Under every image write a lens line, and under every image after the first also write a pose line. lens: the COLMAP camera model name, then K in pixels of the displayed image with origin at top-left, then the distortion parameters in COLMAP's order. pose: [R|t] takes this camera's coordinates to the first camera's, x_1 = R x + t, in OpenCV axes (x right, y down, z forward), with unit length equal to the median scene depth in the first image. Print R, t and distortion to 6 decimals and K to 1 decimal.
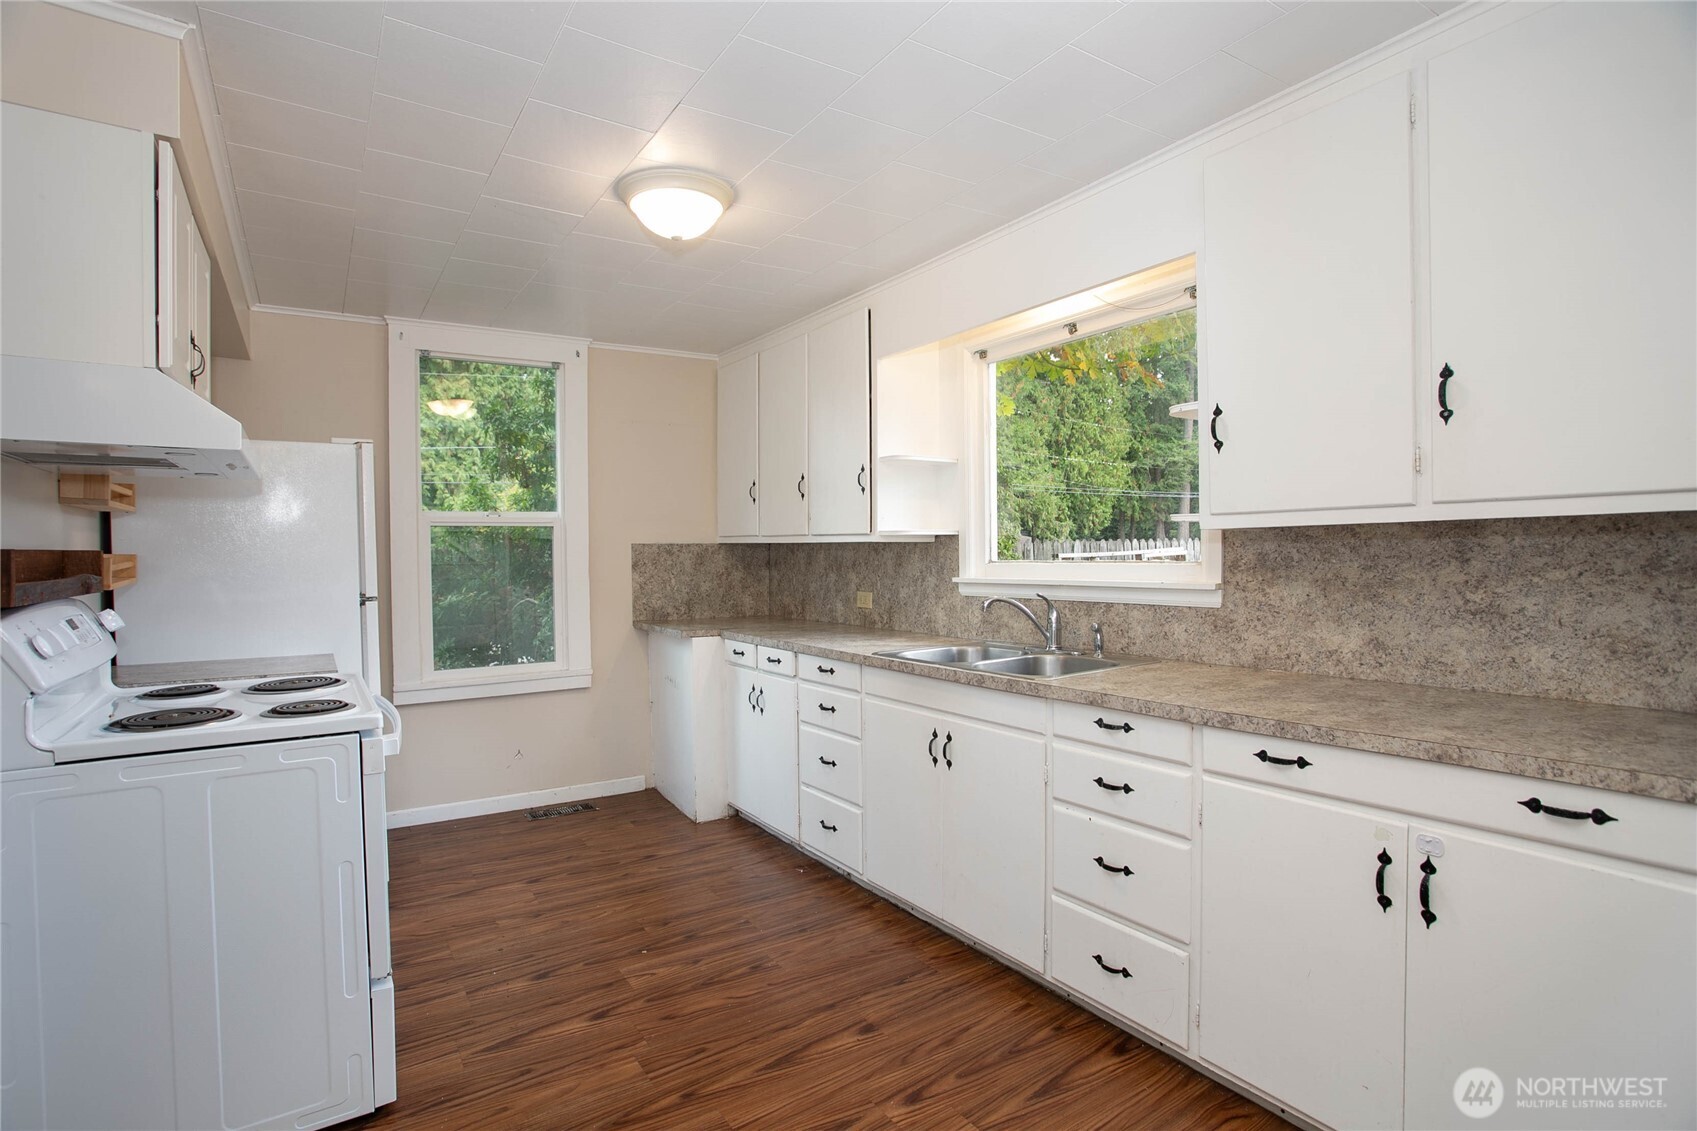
lens RADIAL K [[826.2, 0, 831.9], [0, 826.2, 566.1], [0, 0, 1]] dist [-0.066234, 0.024726]
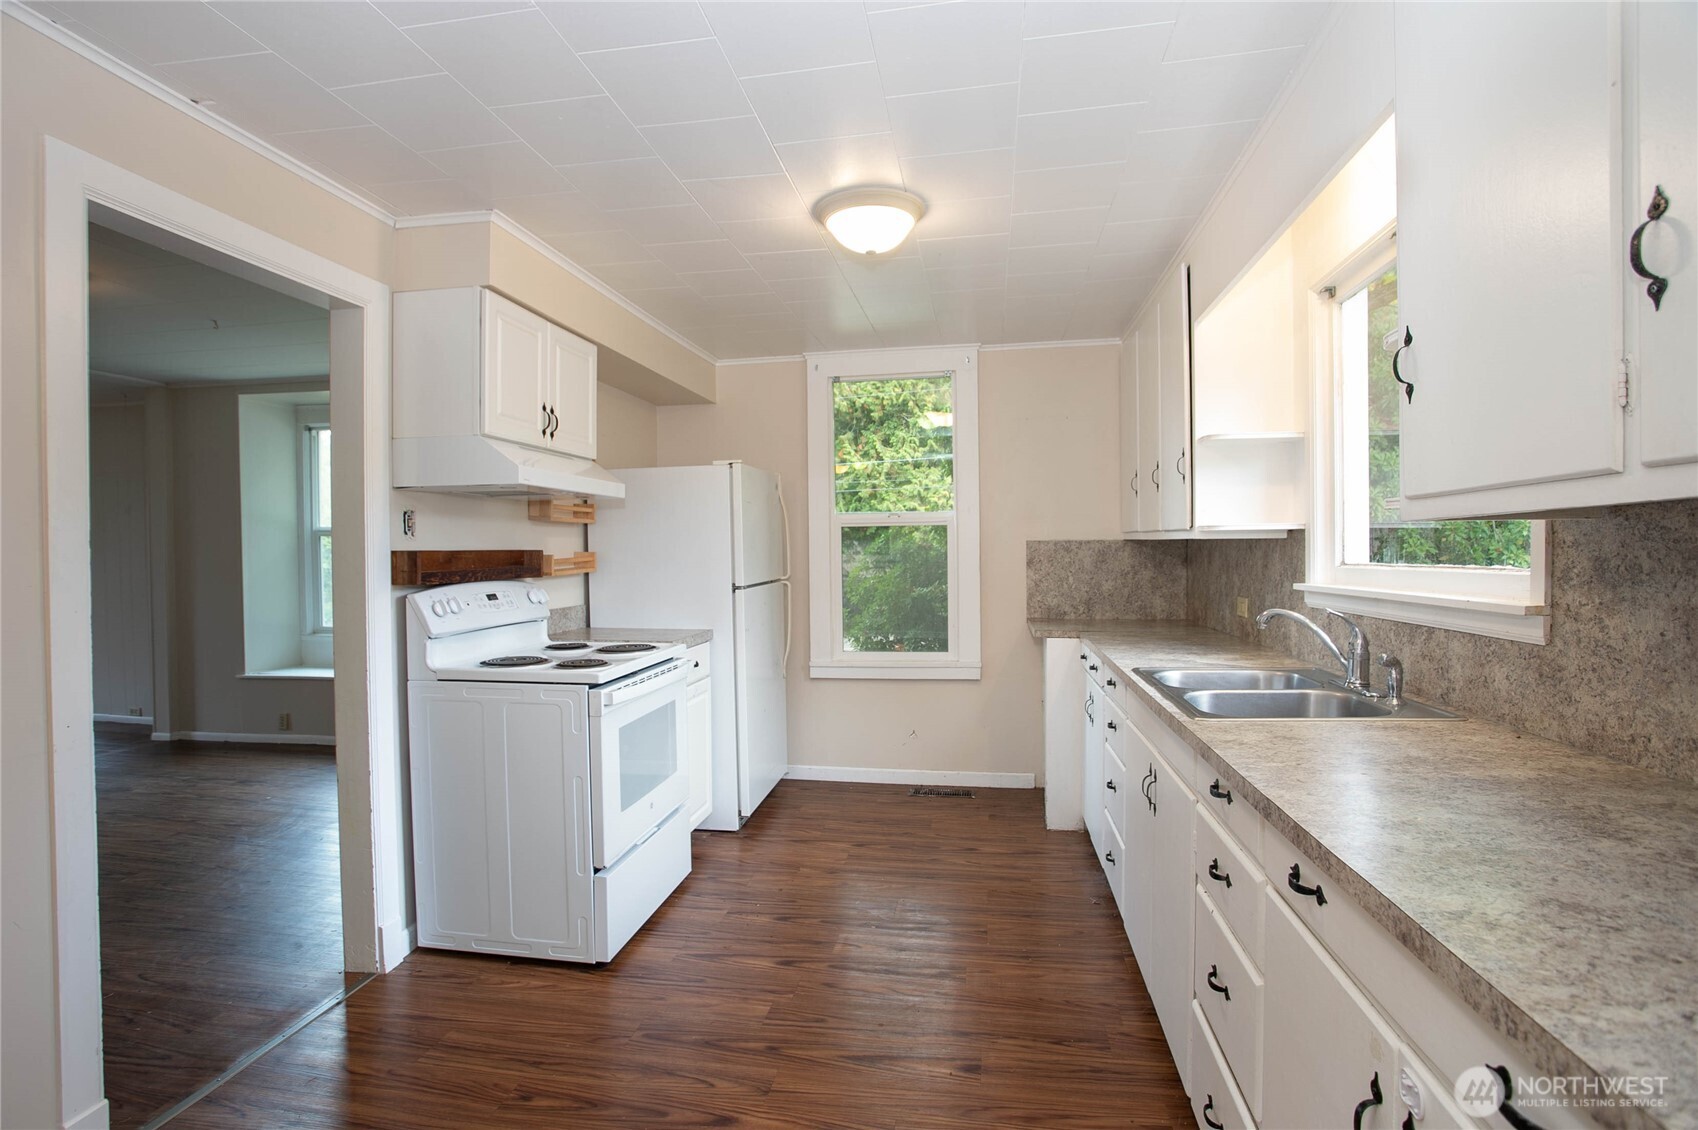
lens RADIAL K [[826.7, 0, 849.3], [0, 826.7, 563.8], [0, 0, 1]] dist [-0.066234, 0.024726]
pose [[0.737397, 0.012371, -0.675346, 0.457868], [-0.009053, 0.999923, 0.008433, -0.009934], [0.675399, -0.000104, 0.737453, 0.185788]]
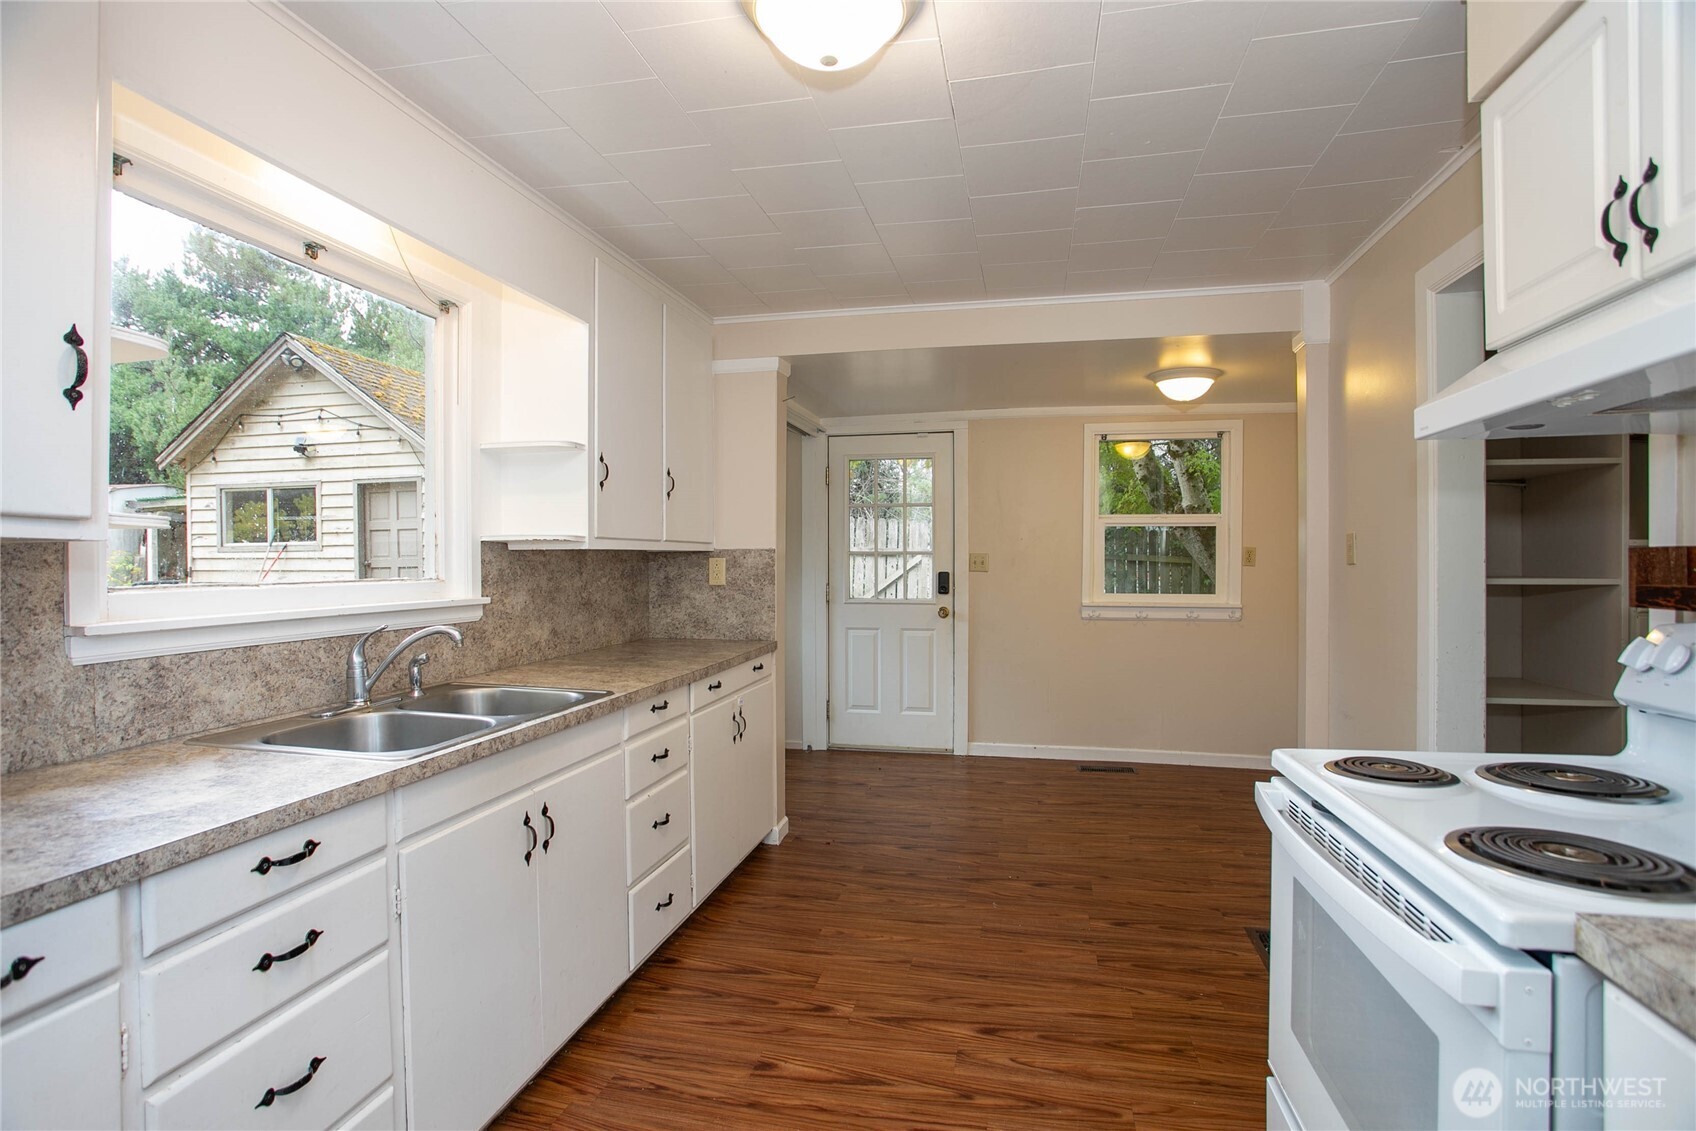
lens RADIAL K [[825.7, 0, 856.5], [0, 825.7, 569.3], [0, 0, 1]] dist [-0.066234, 0.024726]
pose [[-0.707149, 0.007827, 0.707021, -0.579742], [0.022686, 0.999675, 0.011623, -0.015586], [-0.706700, 0.024258, -0.707097, 1.297512]]
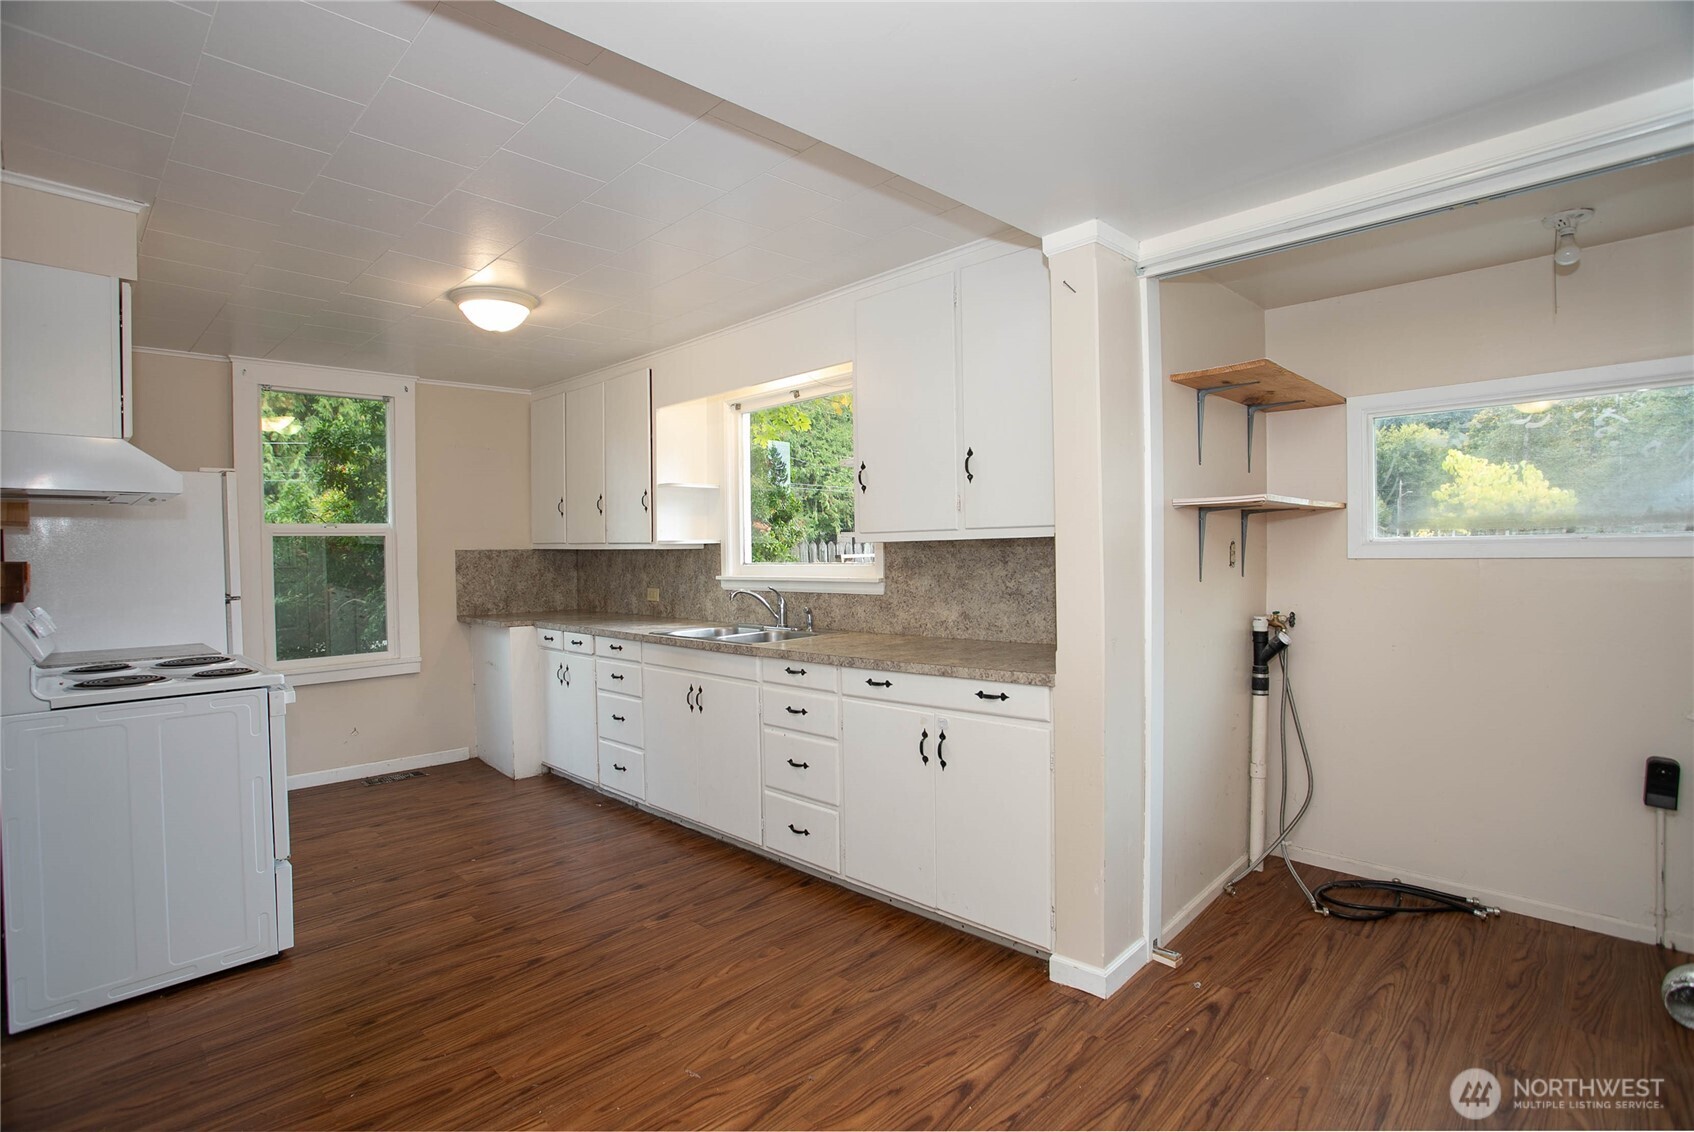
lens RADIAL K [[824.8, 0, 833.7], [0, 824.8, 568.1], [0, 0, 1]] dist [-0.066234, 0.024726]
pose [[0.978307, -0.008235, 0.206995, 0.074499], [0.007624, 0.999964, 0.003747, -0.002886], [-0.207019, -0.002088, 0.978335, -0.408545]]
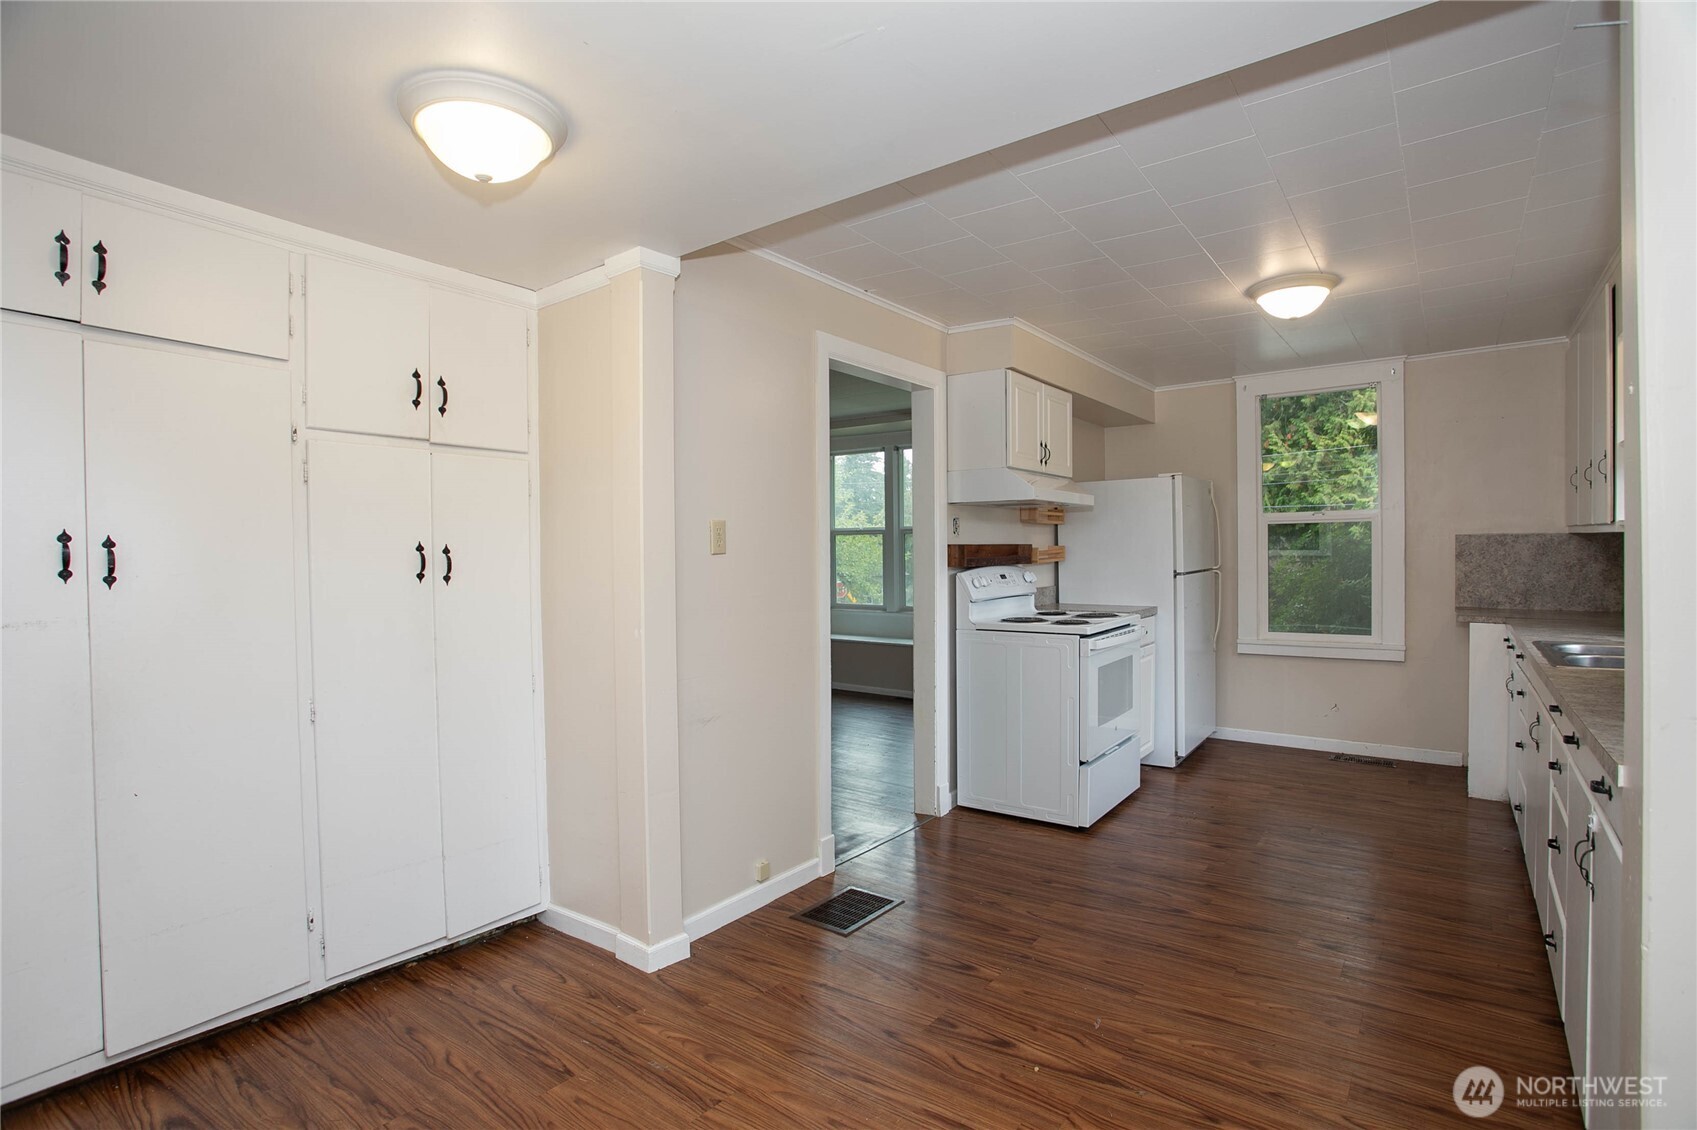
lens RADIAL K [[826.2, 0, 860.2], [0, 826.2, 568.7], [0, 0, 1]] dist [-0.066234, 0.024726]
pose [[0.349556, 0.023953, -0.936609, 0.766842], [-0.008309, 0.999713, 0.022466, -0.000423], [0.936879, -0.000071, 0.349655, -0.150138]]
